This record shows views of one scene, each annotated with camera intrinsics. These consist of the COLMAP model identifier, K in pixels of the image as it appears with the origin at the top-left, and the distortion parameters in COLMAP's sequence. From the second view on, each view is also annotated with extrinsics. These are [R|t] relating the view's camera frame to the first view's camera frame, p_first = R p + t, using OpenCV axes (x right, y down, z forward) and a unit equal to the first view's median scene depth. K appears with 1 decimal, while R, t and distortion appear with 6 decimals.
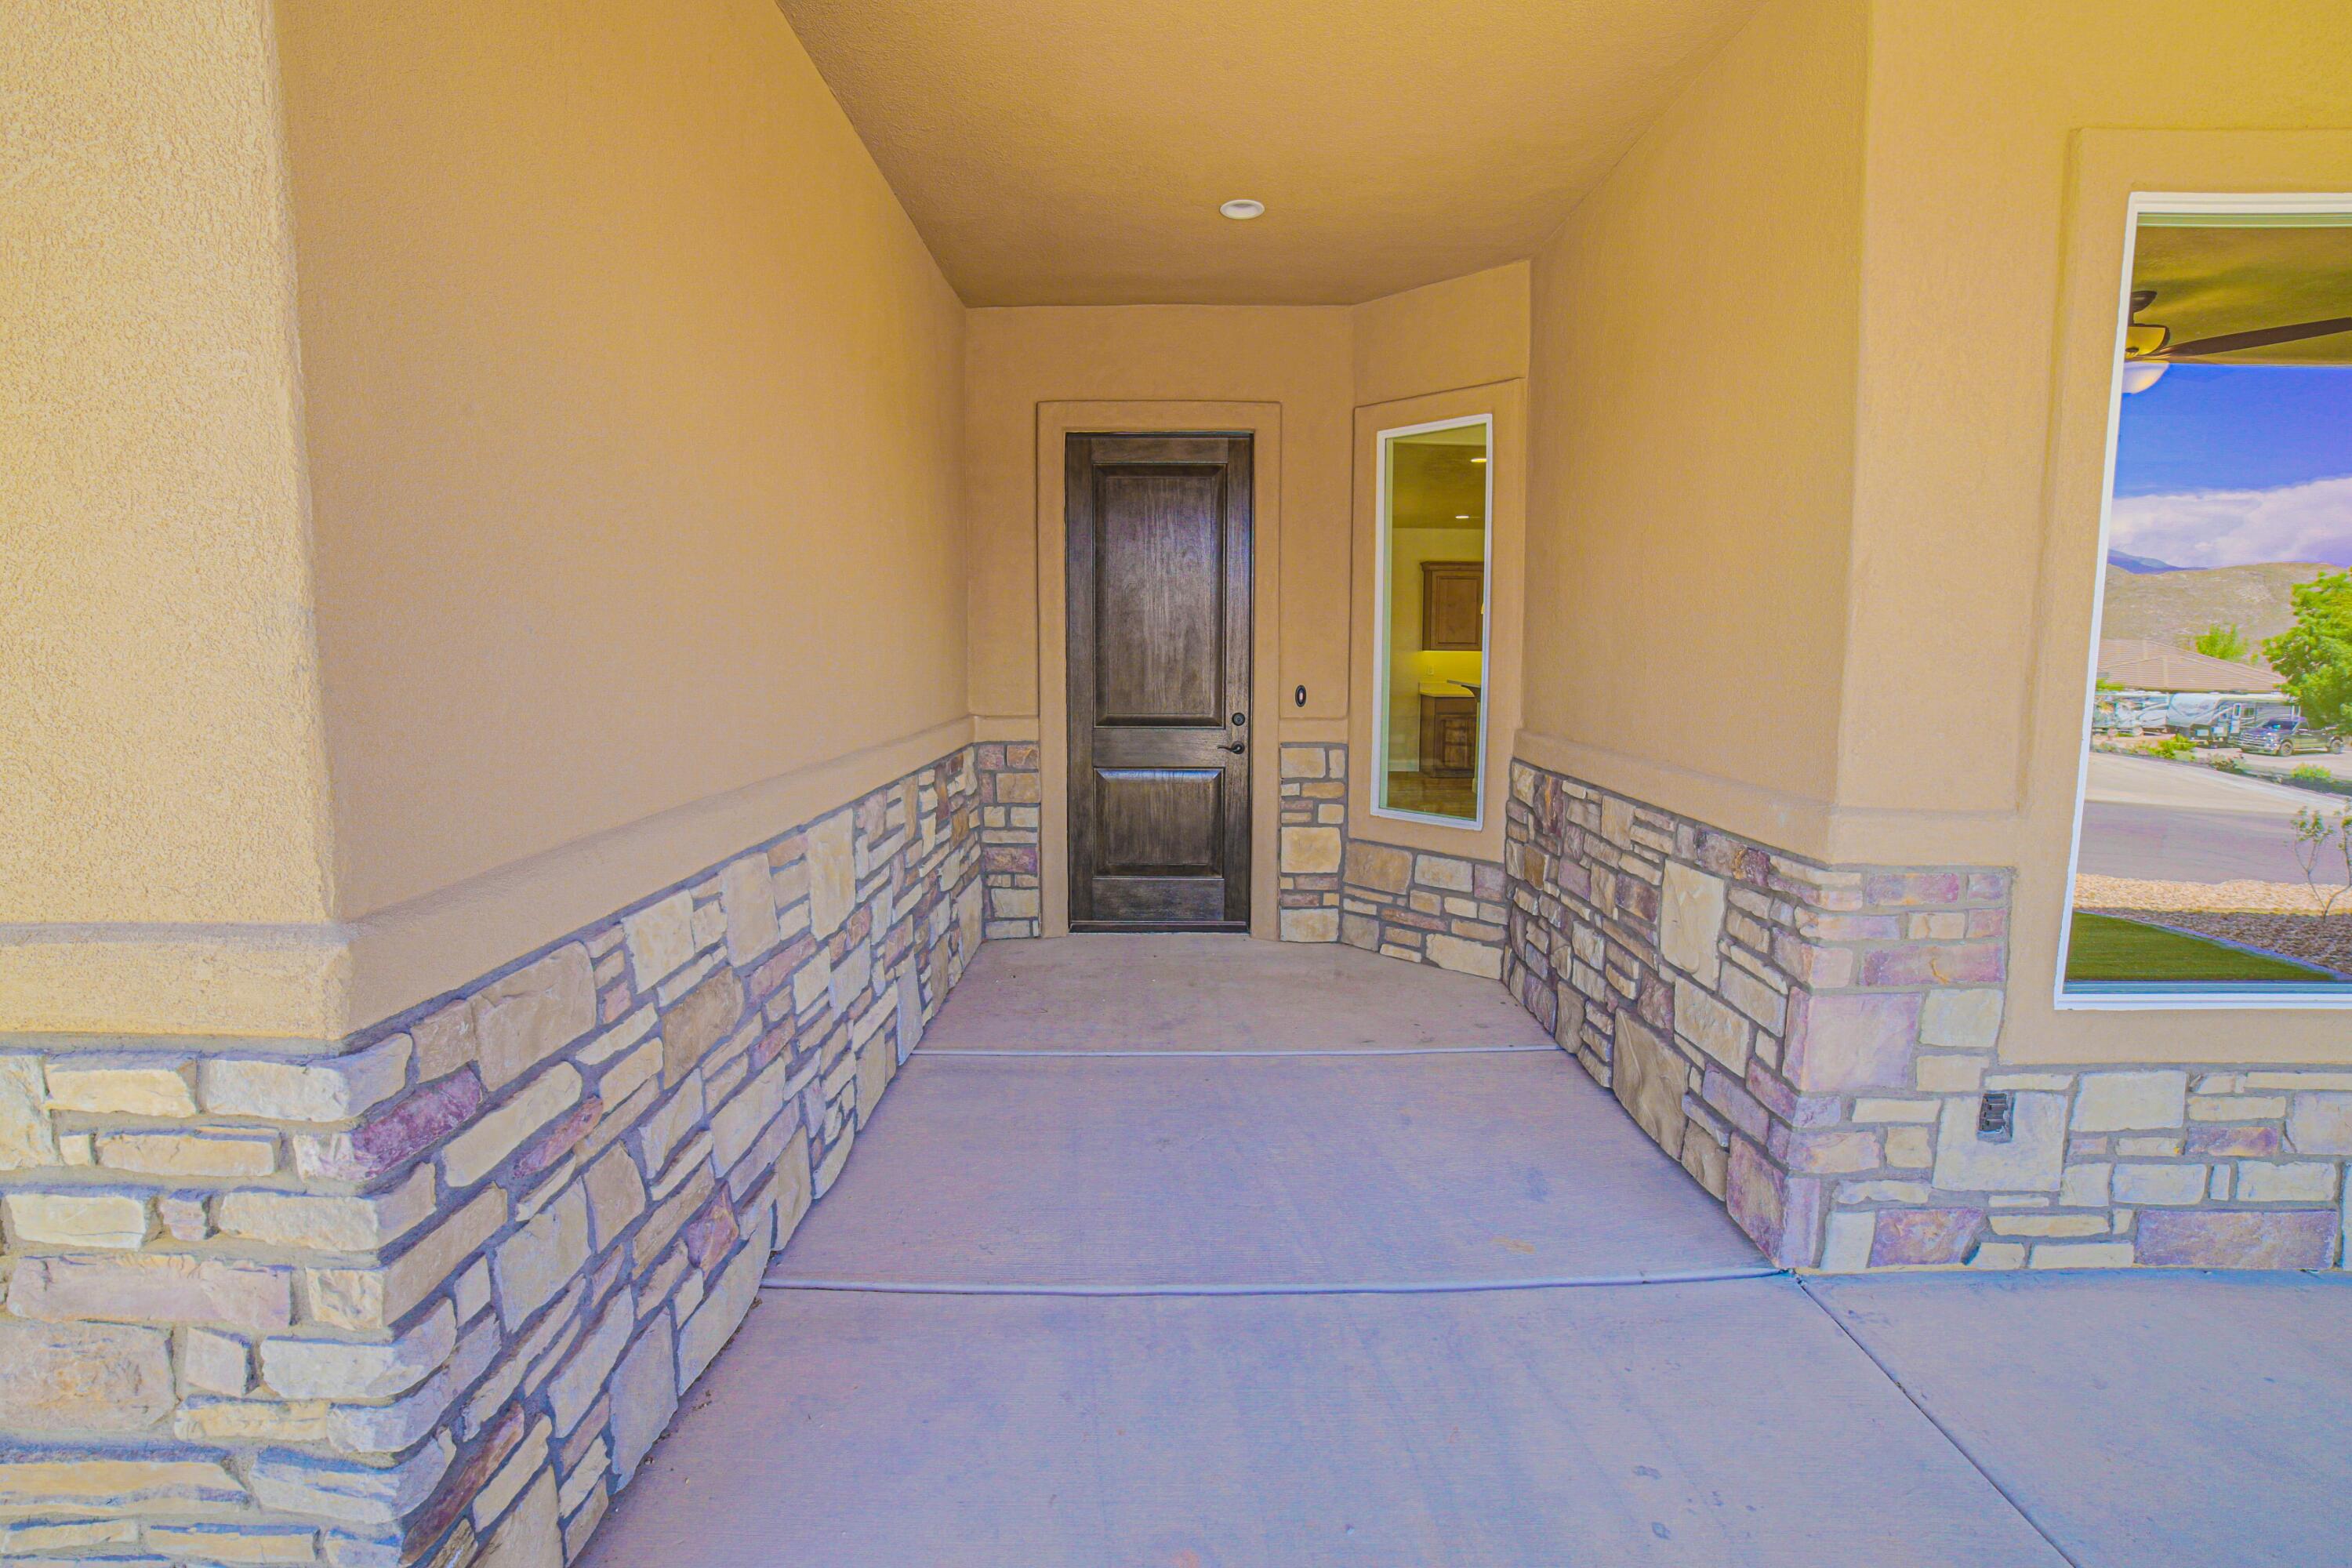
lens RADIAL K [[1008.6, 0, 1160.7], [0, 1008.6, 757.4], [0, 0, 1]] dist [-0.104446, 0.035100]
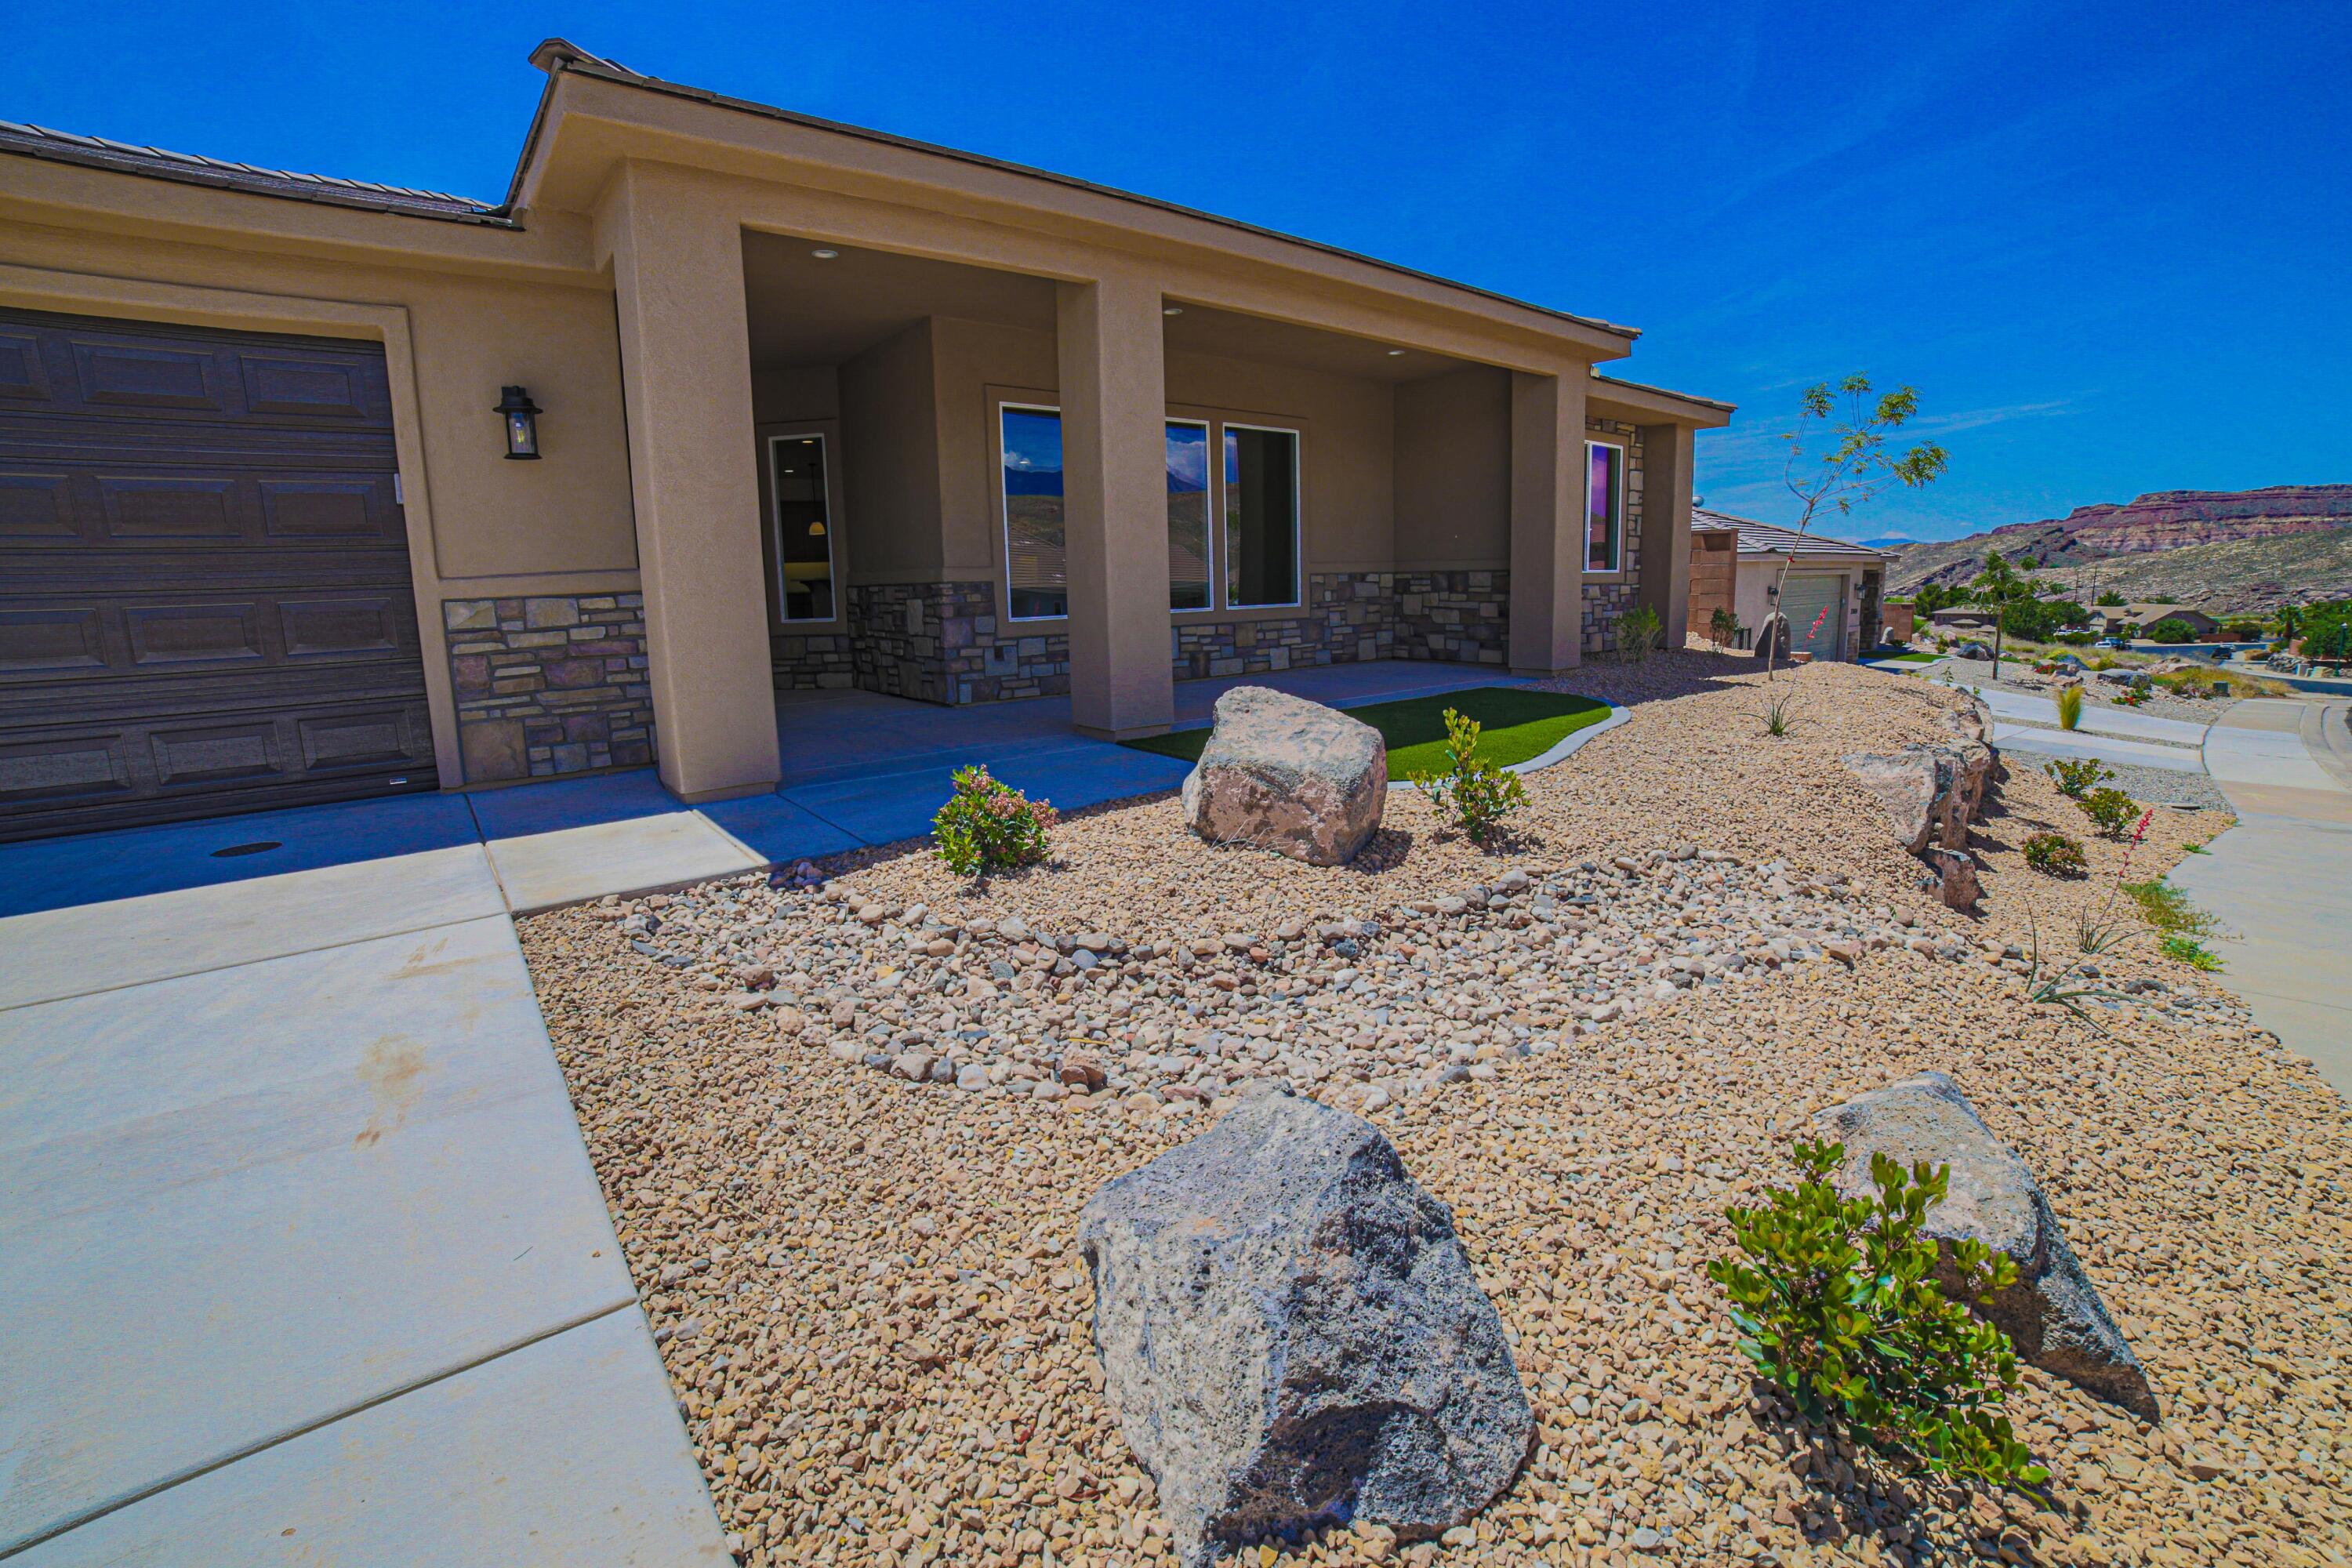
lens RADIAL K [[1007.2, 0, 1160.4], [0, 1007.2, 756.5], [0, 0, 1]] dist [-0.099329, 0.031789]
pose [[0.781637, -0.132049, 0.609596, -1.016532], [0.096661, 0.991170, 0.090765, 0.484721], [-0.616198, -0.012021, 0.787499, -2.400828]]
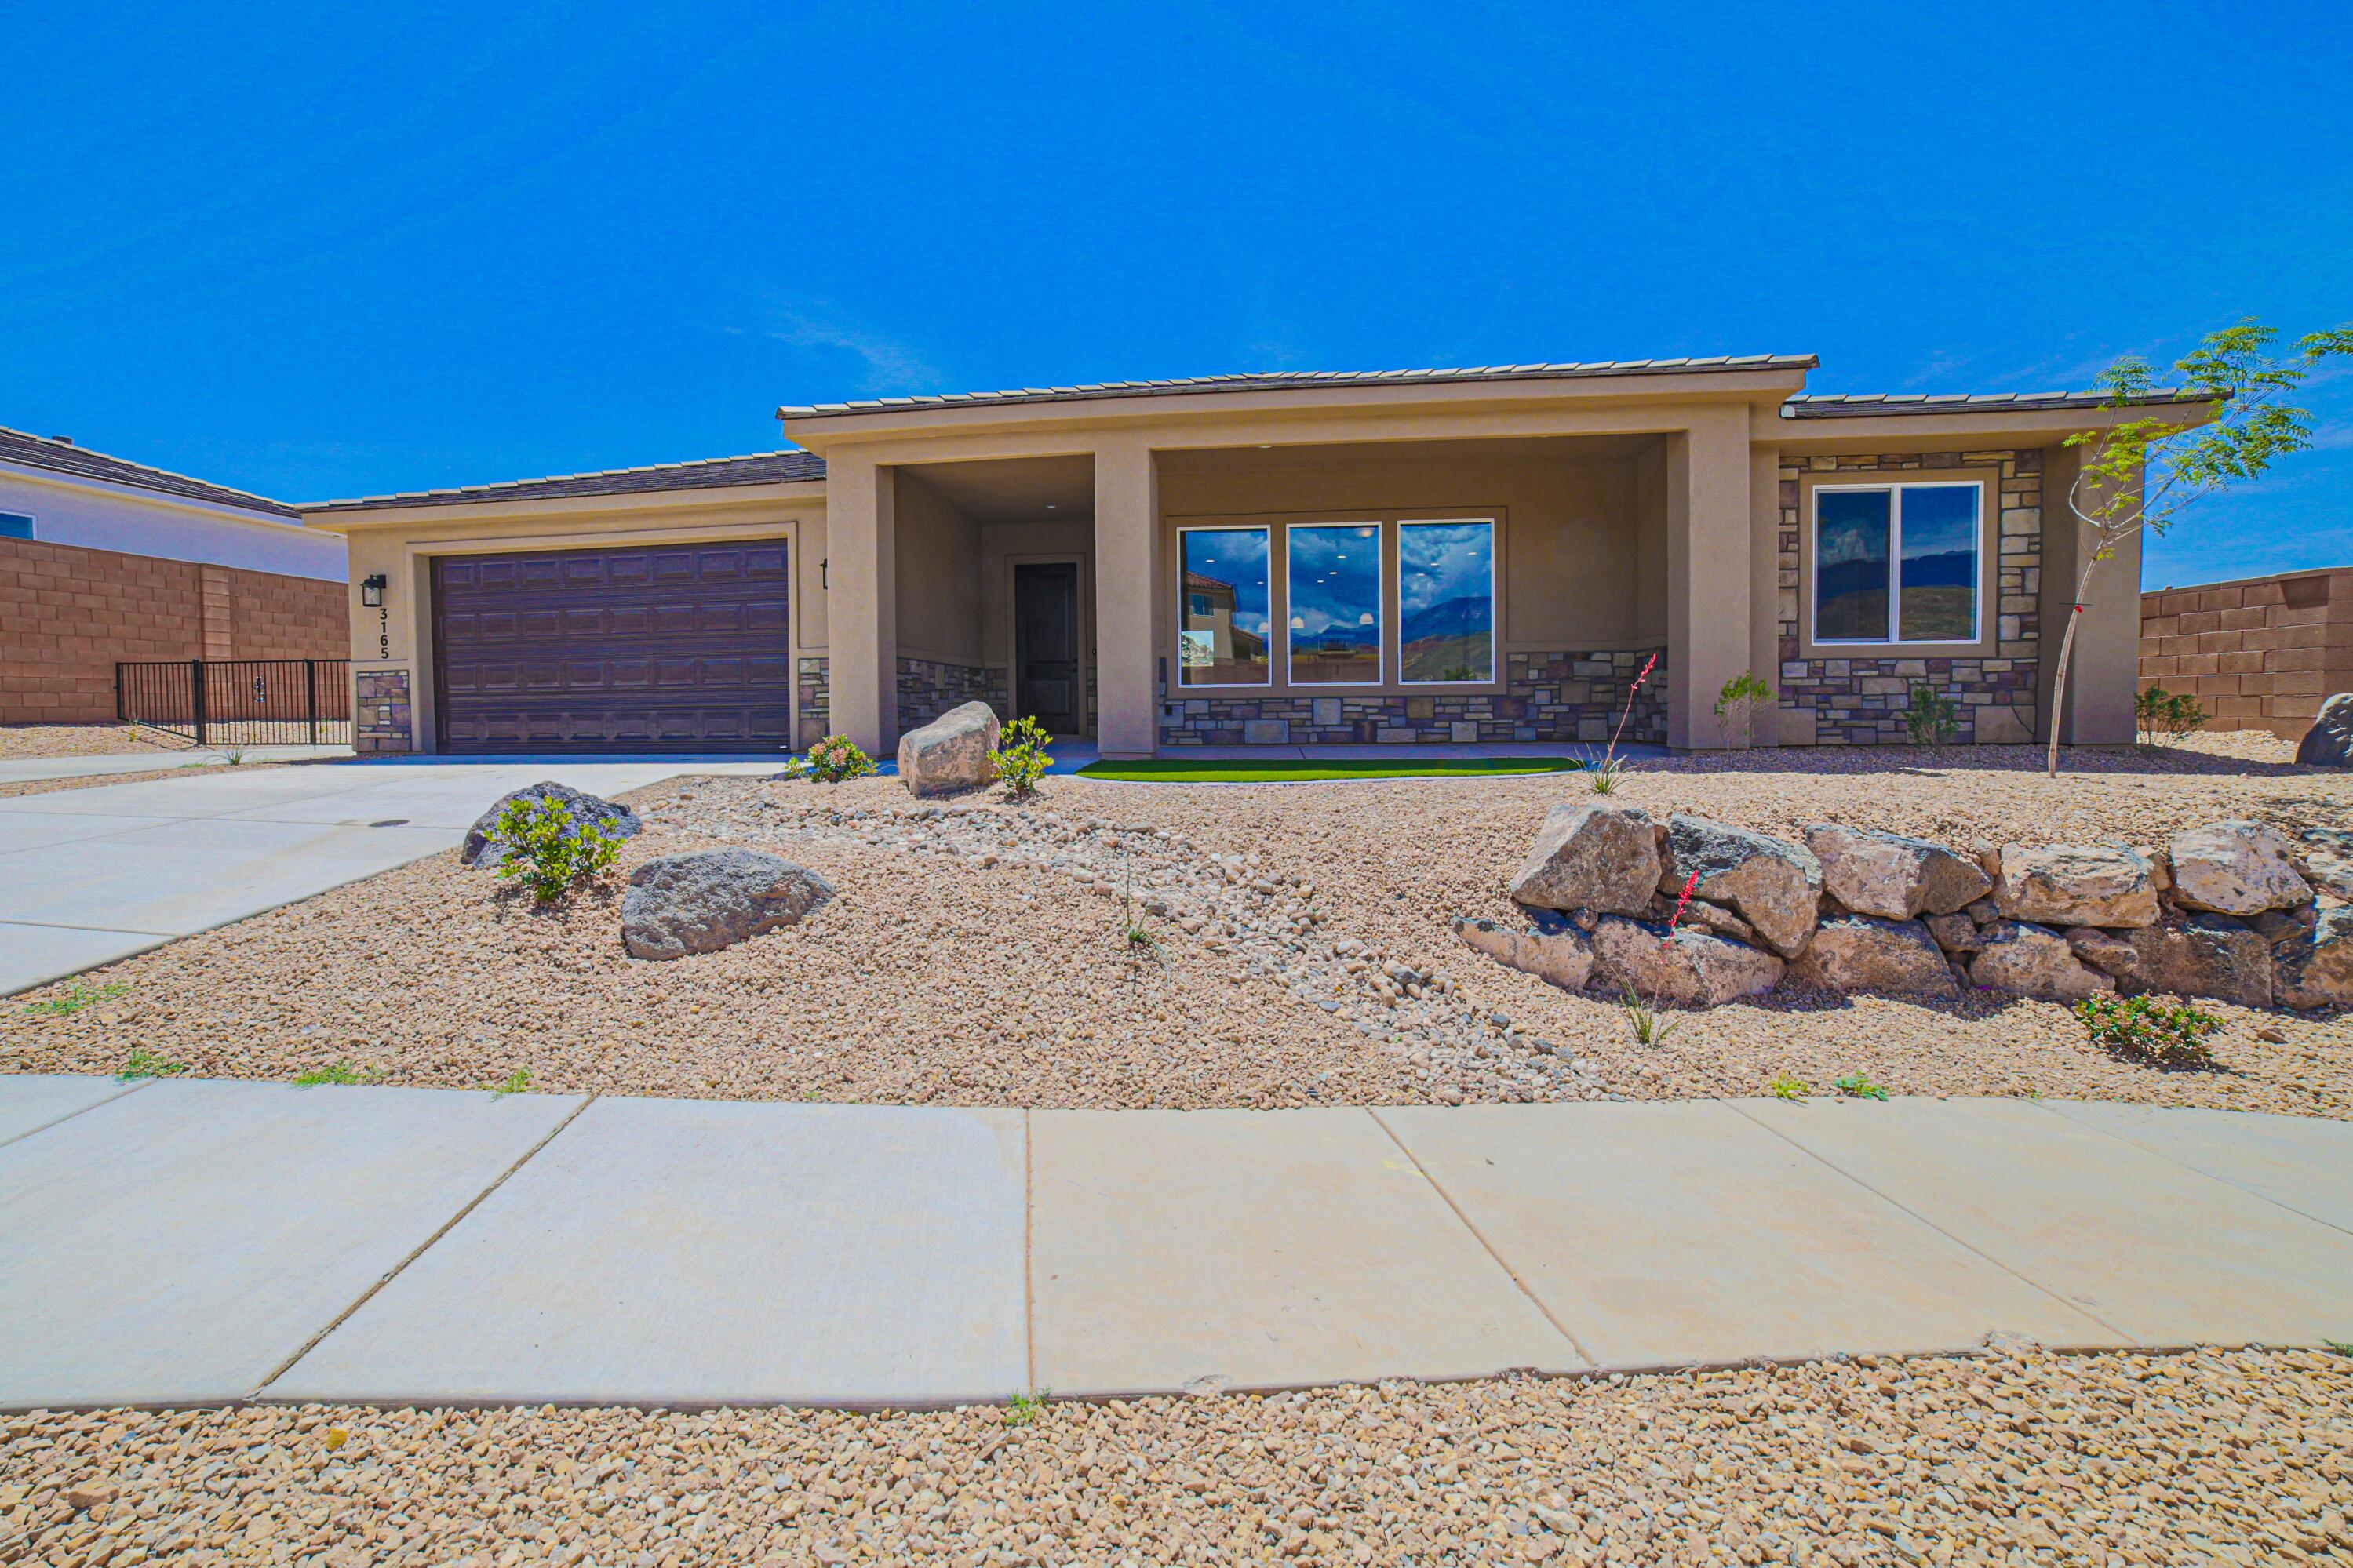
lens RADIAL K [[1024.1, 0, 1129.7], [0, 1024.1, 744.5], [0, 0, 1]] dist [-0.072246, 0.036817]
pose [[0.992468, -0.009832, -0.122109, 1.335616], [0.000451, 0.997060, -0.076622, 0.965272], [0.122503, 0.075990, 0.989555, -4.249863]]
